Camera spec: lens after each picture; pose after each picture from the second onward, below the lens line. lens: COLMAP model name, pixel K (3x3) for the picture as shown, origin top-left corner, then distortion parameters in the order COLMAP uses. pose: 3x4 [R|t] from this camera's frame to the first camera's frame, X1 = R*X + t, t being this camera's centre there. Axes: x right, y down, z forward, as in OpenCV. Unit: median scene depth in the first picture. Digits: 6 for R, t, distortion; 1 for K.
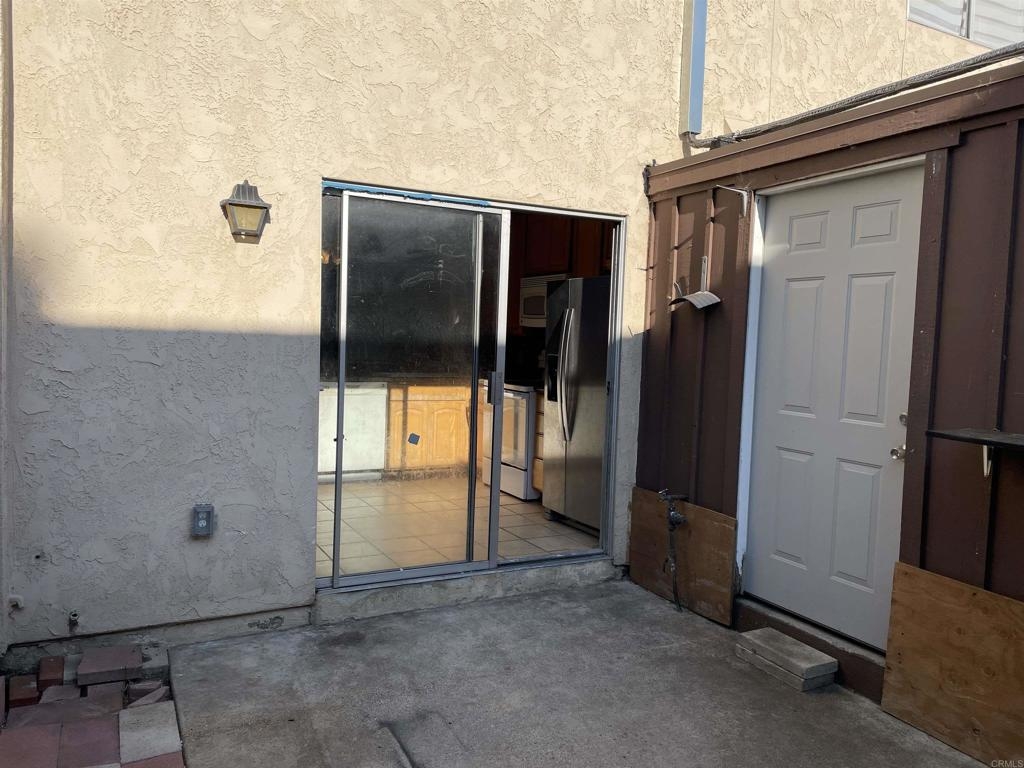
lens RADIAL K [[767.3, 0, 517.1], [0, 767.3, 379.5], [0, 0, 1]] dist [0.093918, -0.116786]
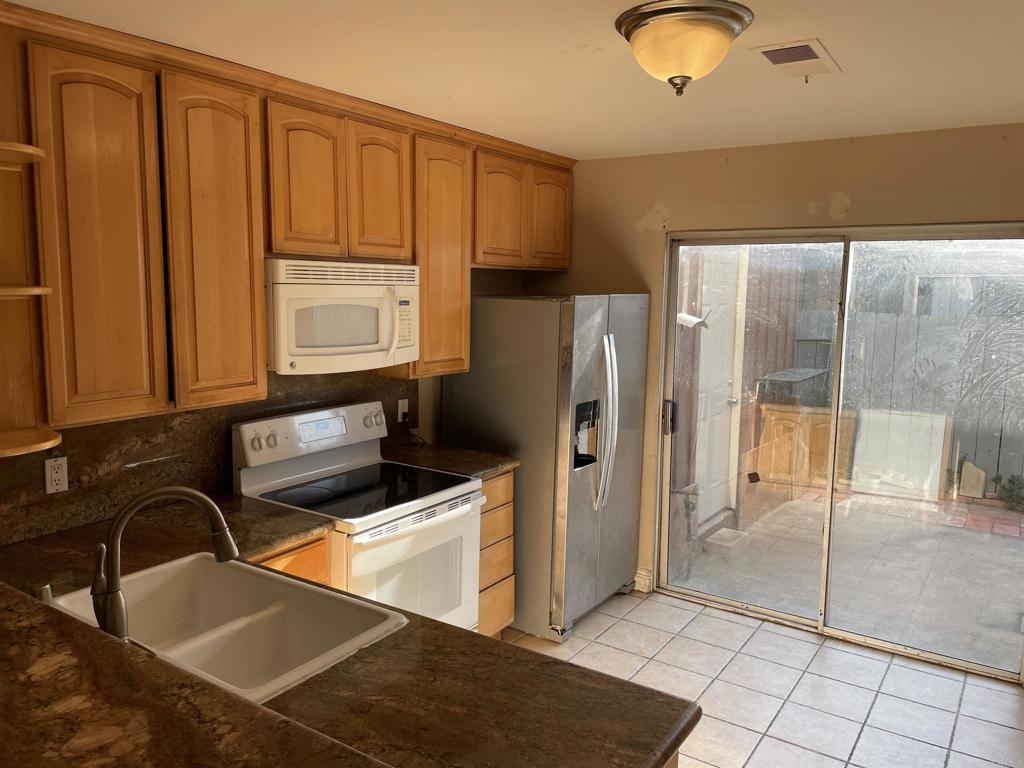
lens RADIAL K [[767.3, 0, 517.1], [0, 767.3, 379.5], [0, 0, 1]] dist [0.093918, -0.116786]
pose [[-0.459730, -0.150106, 0.875281, -0.786147], [0.019146, 0.983707, 0.178757, -0.264213], [-0.887852, 0.098938, -0.449366, 2.025000]]
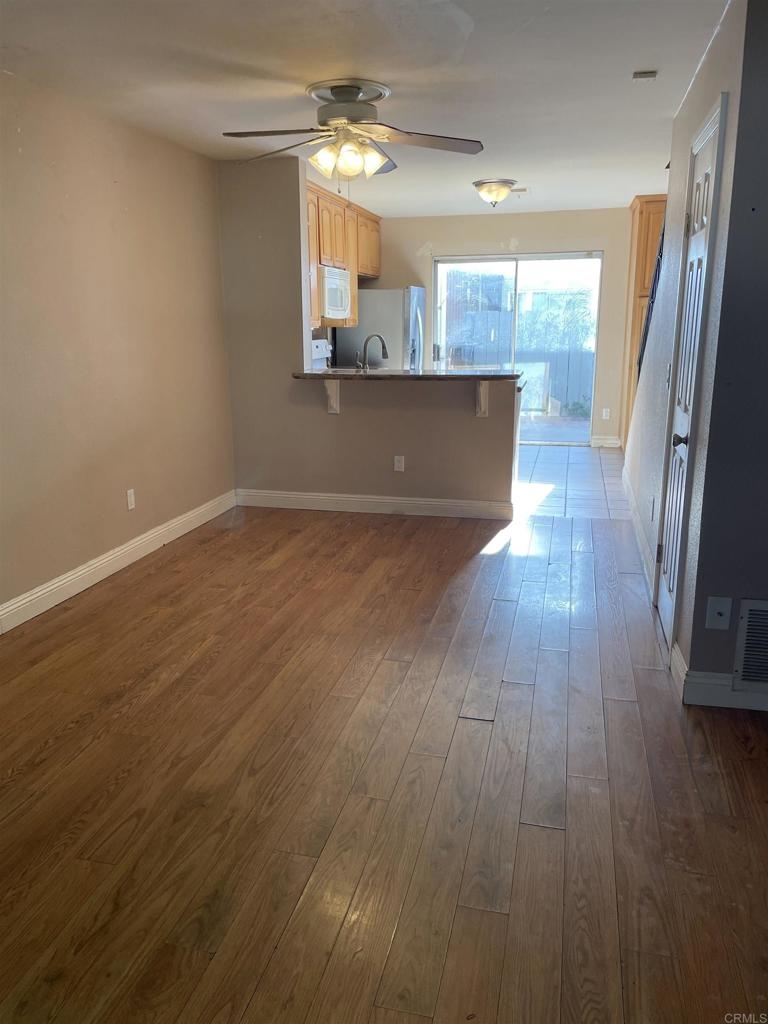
lens RADIAL K [[767.3, 0, 387.9], [0, 767.3, 505.2], [0, 0, 1]] dist [0.093918, -0.116786]
pose [[-0.746132, -0.184110, 0.639836, -1.379454], [0.020218, 0.954298, 0.298172, -0.253516], [-0.665491, 0.235412, -0.708310, 3.218798]]
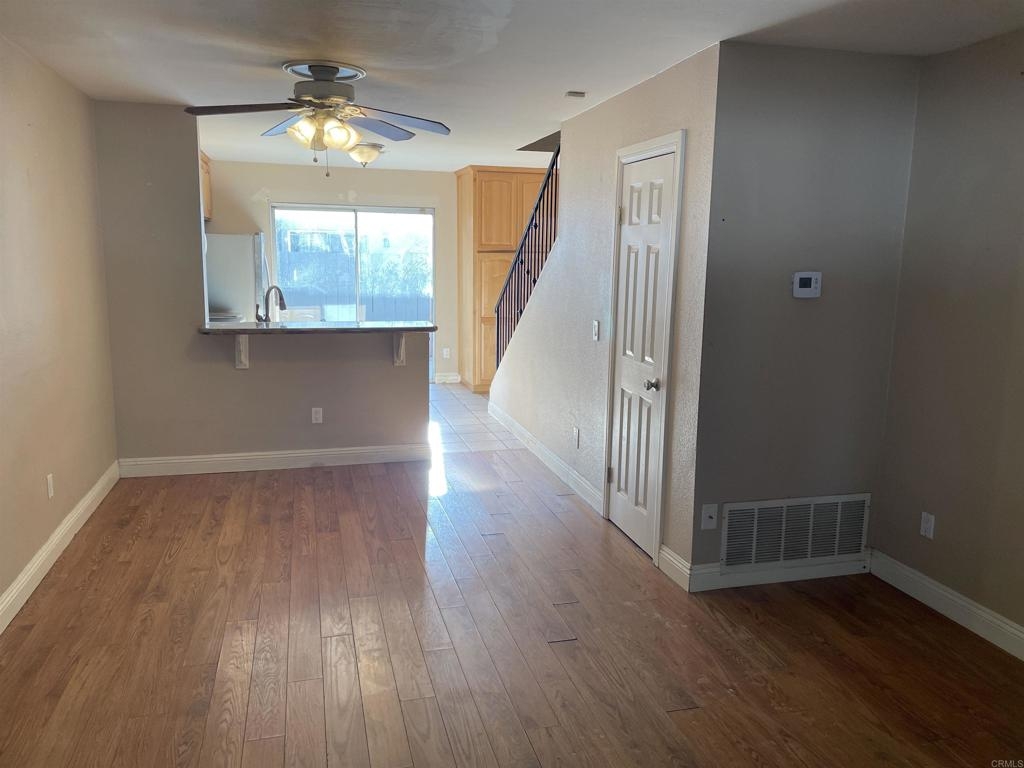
lens RADIAL K [[767.3, 0, 517.1], [0, 767.3, 379.5], [0, 0, 1]] dist [0.093918, -0.116786]
pose [[-0.973982, -0.085041, 0.210062, -1.096066], [-0.036384, 0.973577, 0.225443, -0.305454], [-0.223684, 0.211935, -0.951341, 3.454883]]
